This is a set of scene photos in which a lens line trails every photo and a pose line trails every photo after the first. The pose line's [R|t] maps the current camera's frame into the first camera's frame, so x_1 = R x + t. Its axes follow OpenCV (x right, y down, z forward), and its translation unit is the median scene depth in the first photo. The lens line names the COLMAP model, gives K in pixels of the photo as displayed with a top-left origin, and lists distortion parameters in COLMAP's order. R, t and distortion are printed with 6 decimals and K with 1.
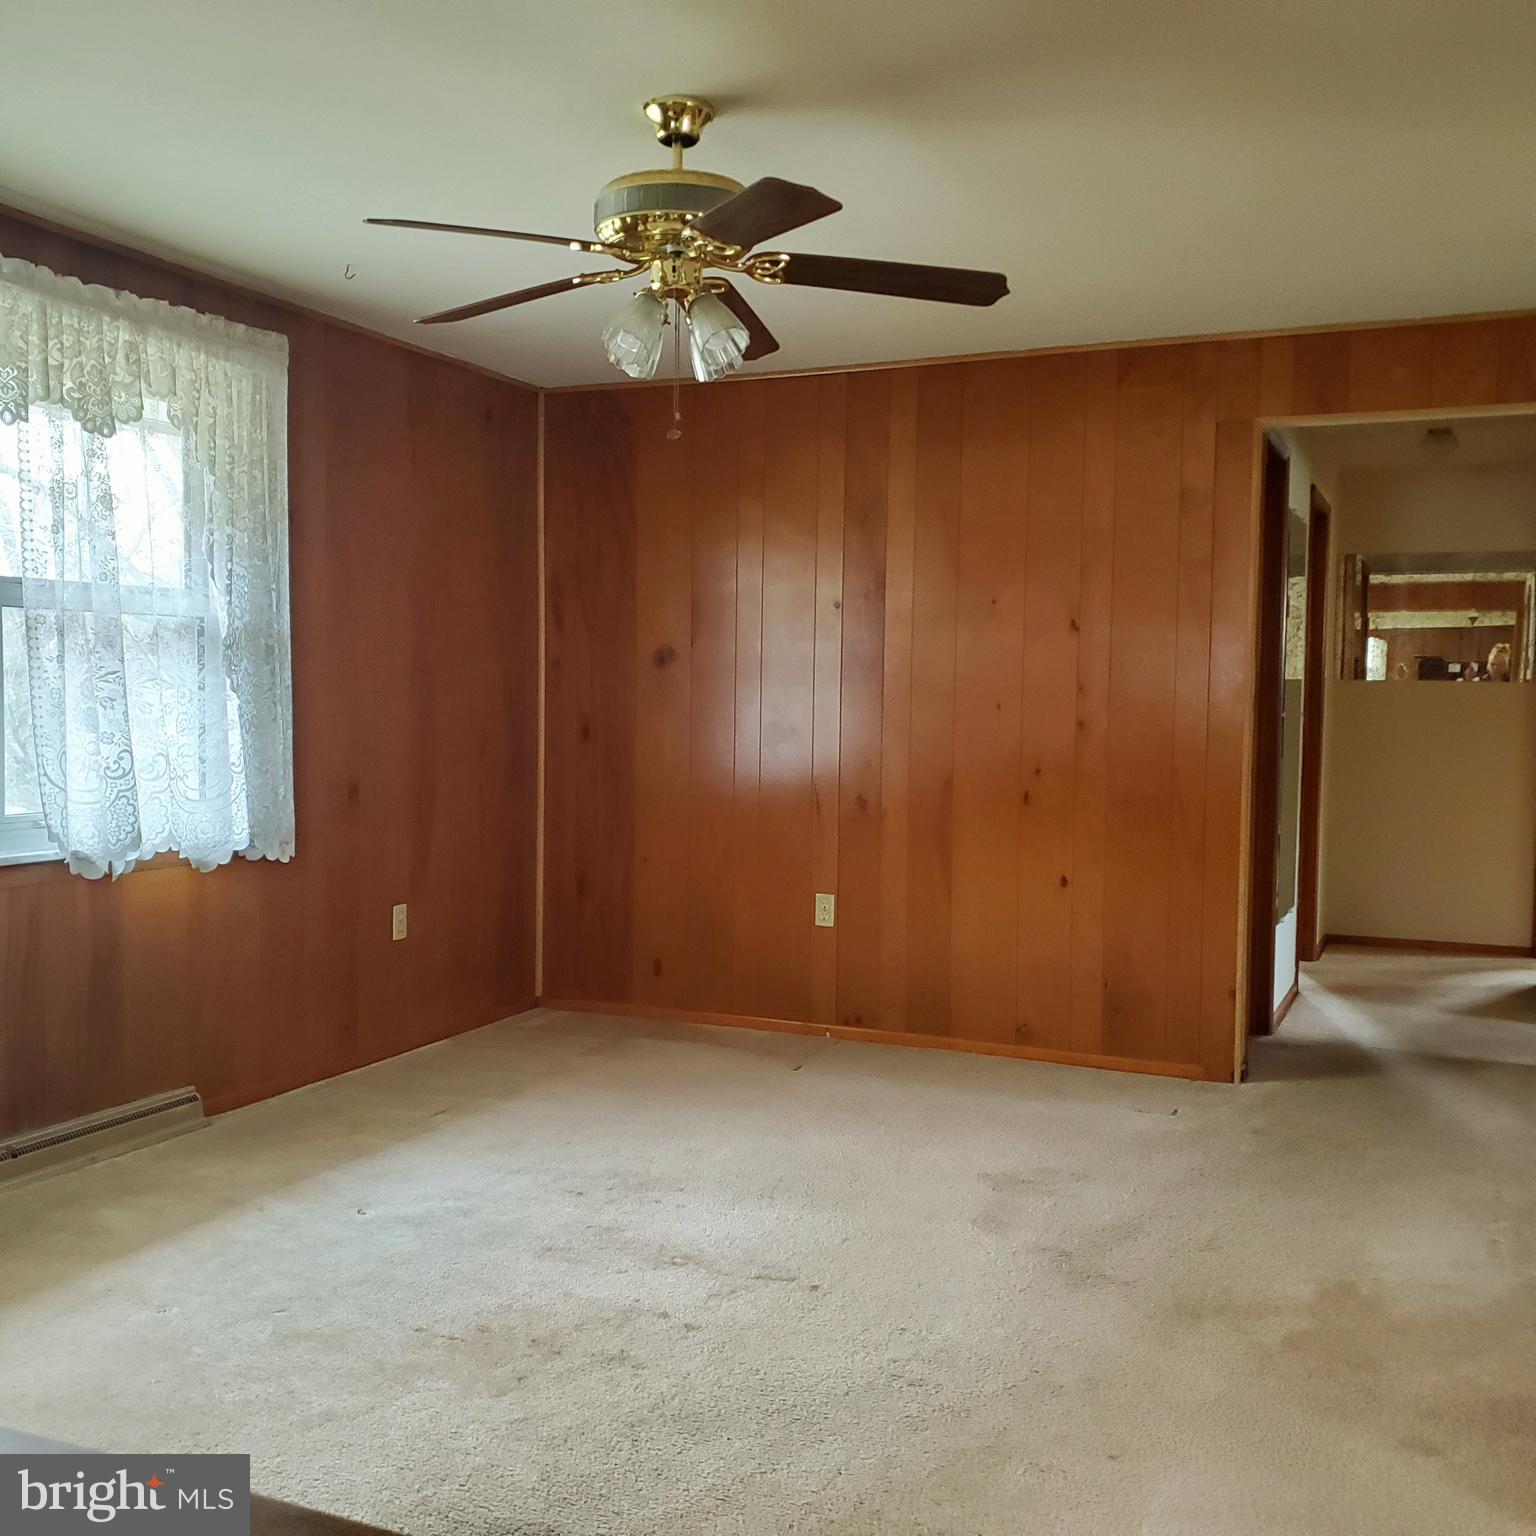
lens RADIAL K [[1596.1, 0, 743.1], [0, 1596.1, 768.7], [0, 0, 1]] dist [0.126908, -0.263614]
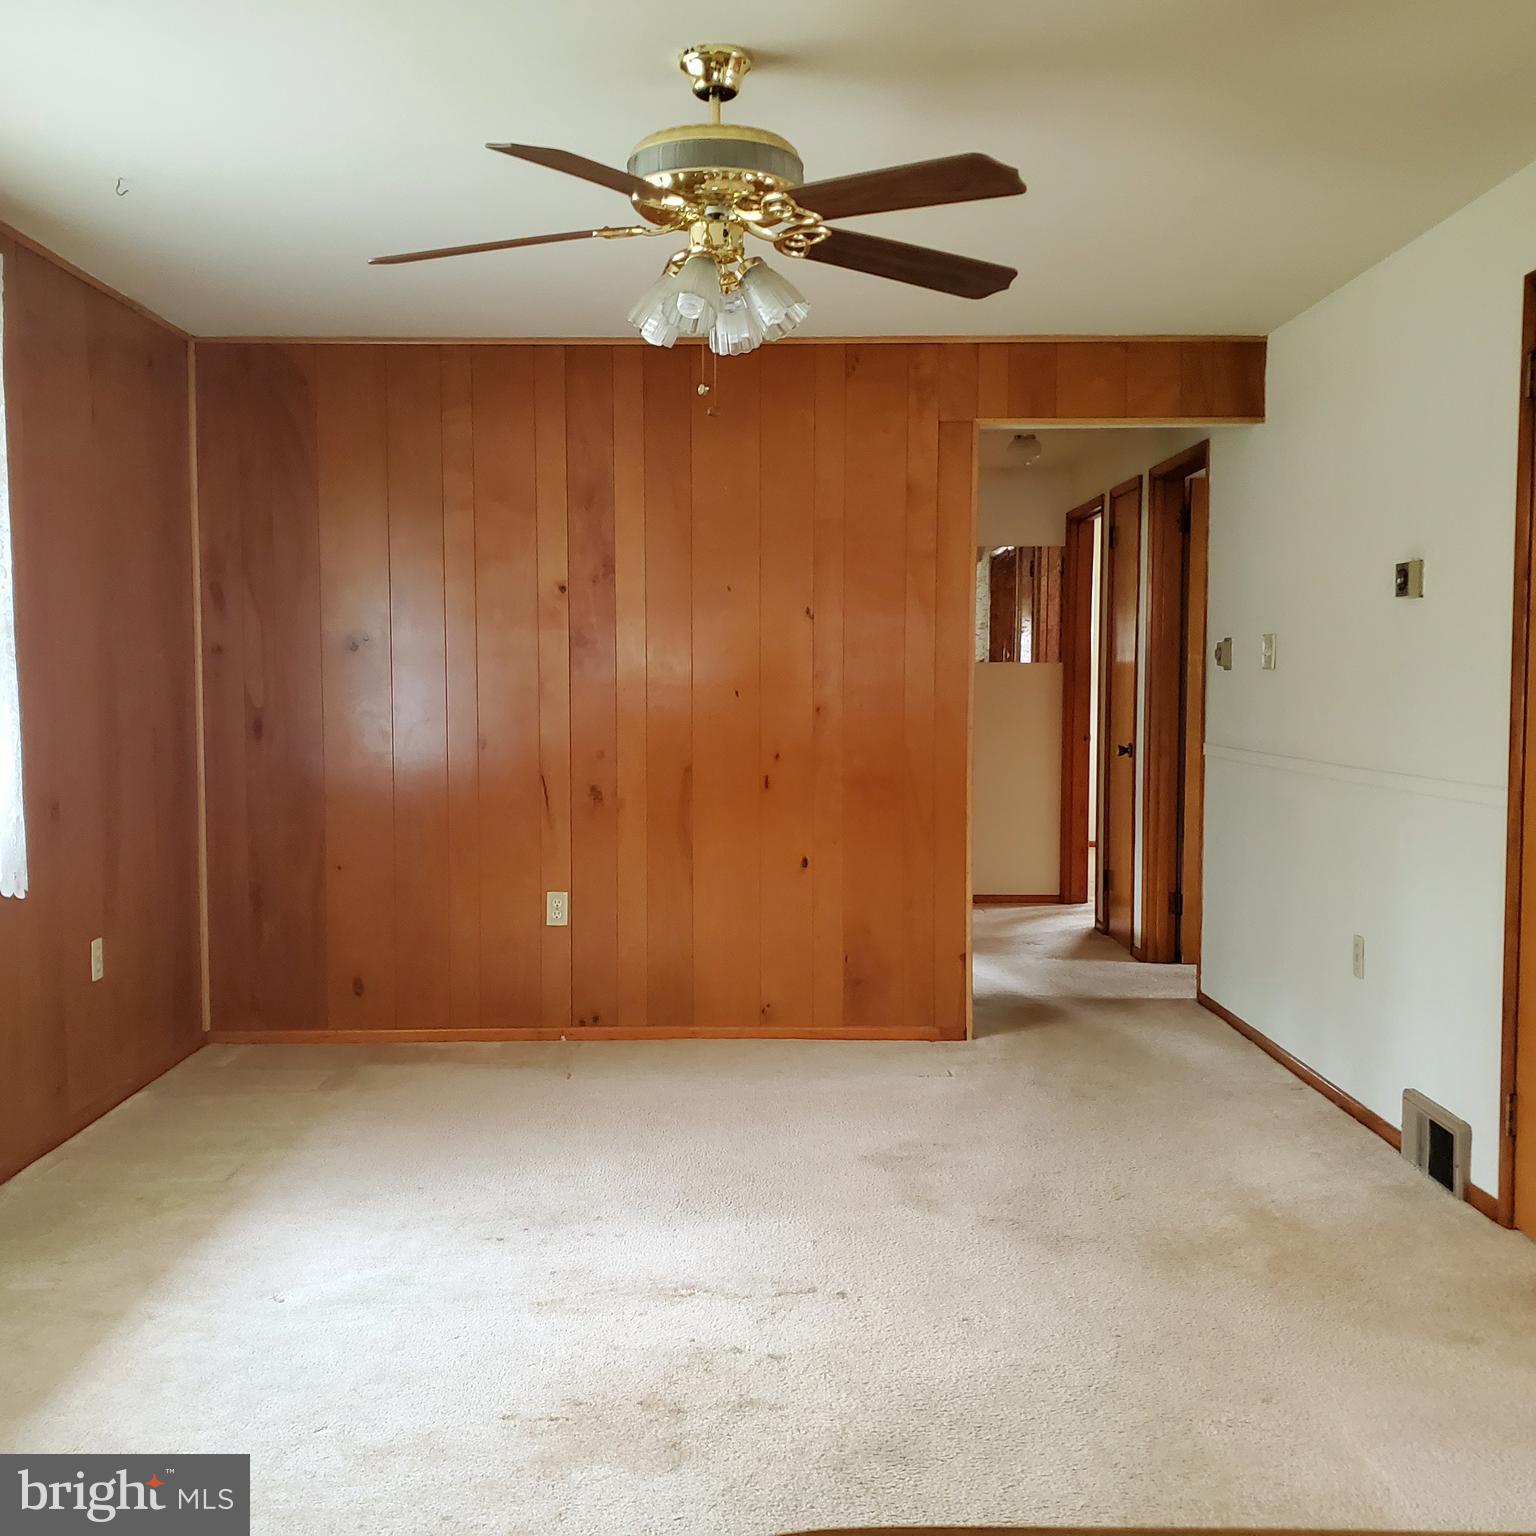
lens RADIAL K [[1596.1, 0, 743.1], [0, 1596.1, 768.7], [0, 0, 1]] dist [0.126908, -0.263614]
pose [[0.912132, -0.037614, 0.408166, -0.326734], [0.032512, 0.999282, 0.019431, -0.014129], [-0.408604, -0.004453, 0.912701, 0.110845]]
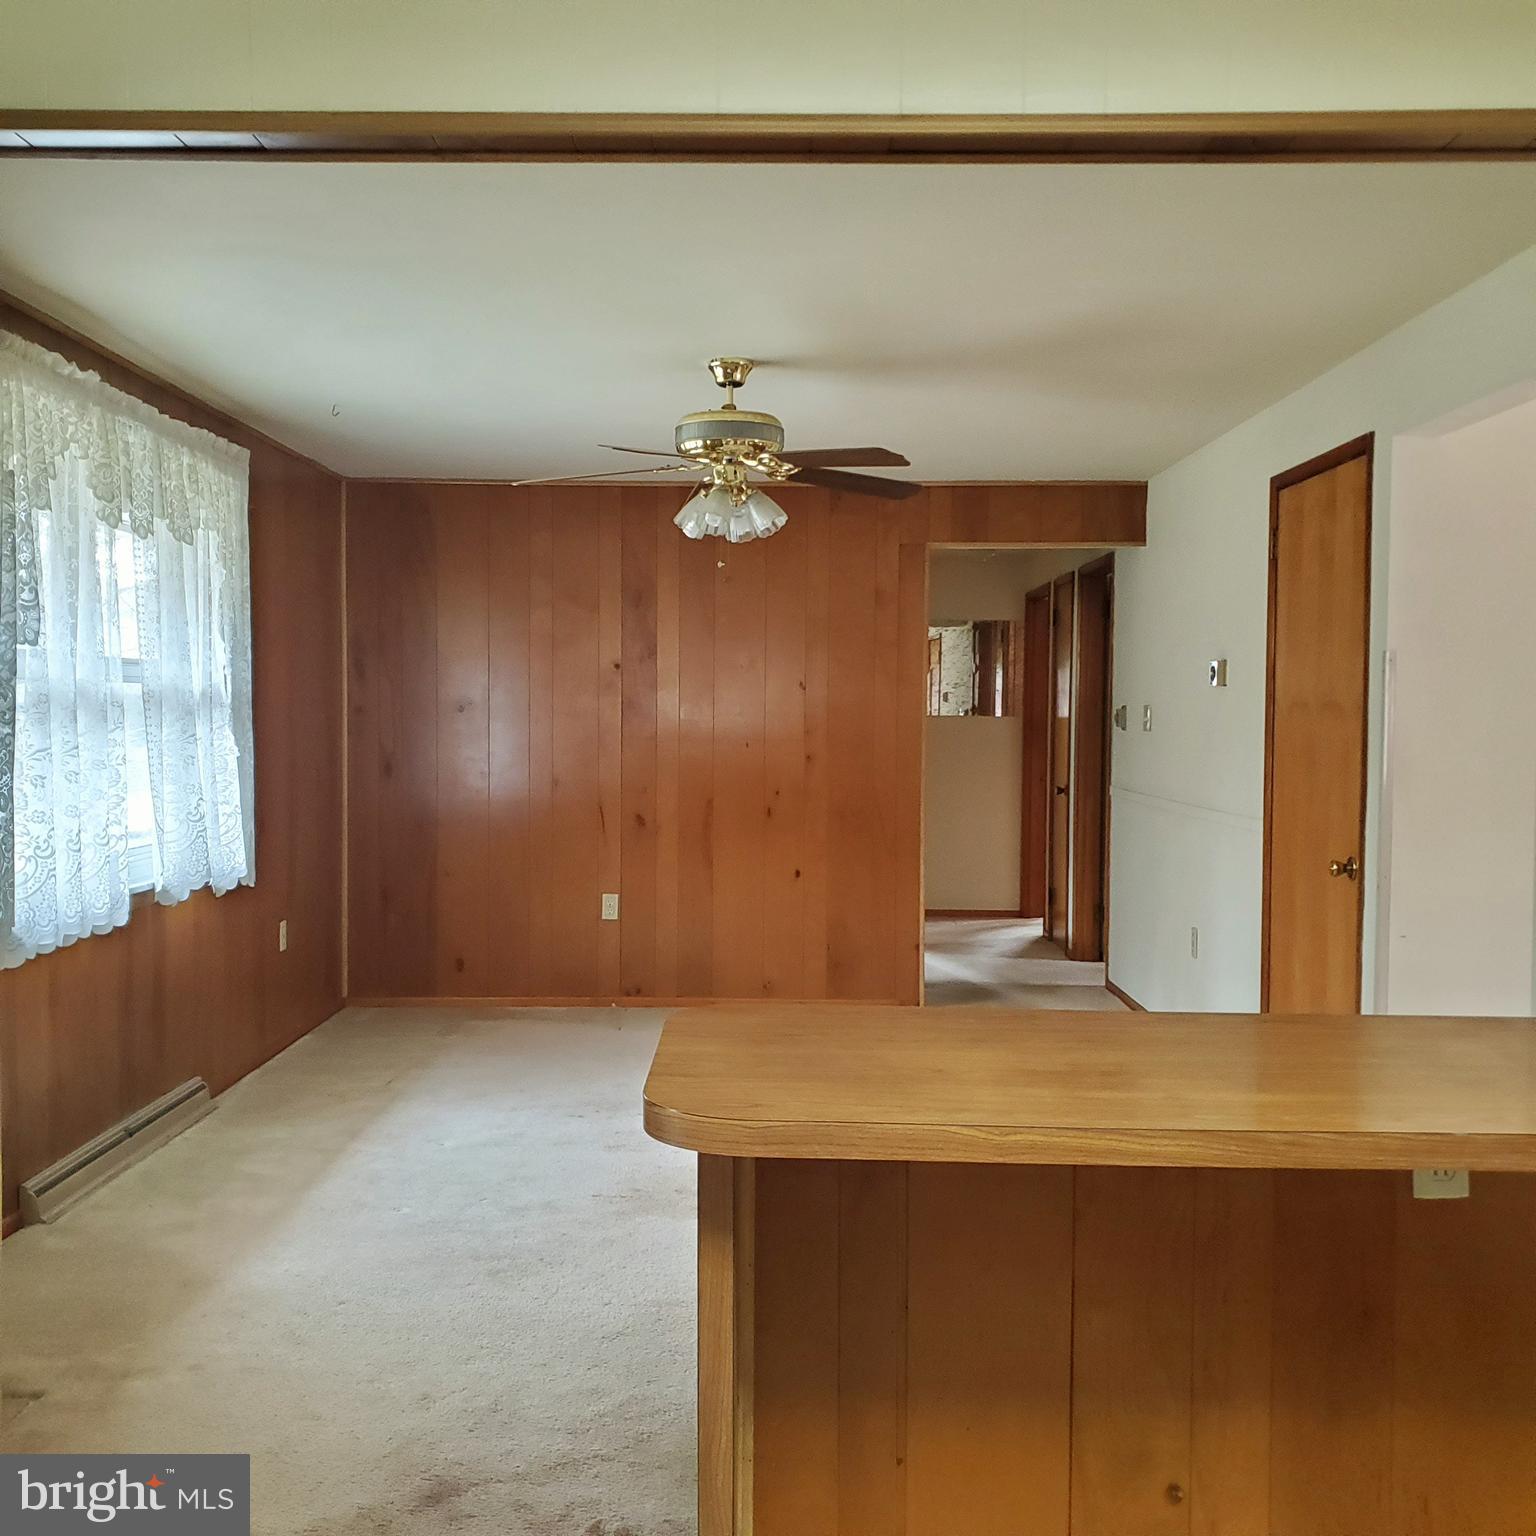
lens RADIAL K [[1596.1, 0, 743.1], [0, 1596.1, 768.7], [0, 0, 1]] dist [0.126908, -0.263614]
pose [[0.918453, -0.020574, 0.394995, -0.486381], [0.023436, 0.999722, -0.002422, -0.021228], [-0.394836, 0.011481, 0.918680, -0.287796]]
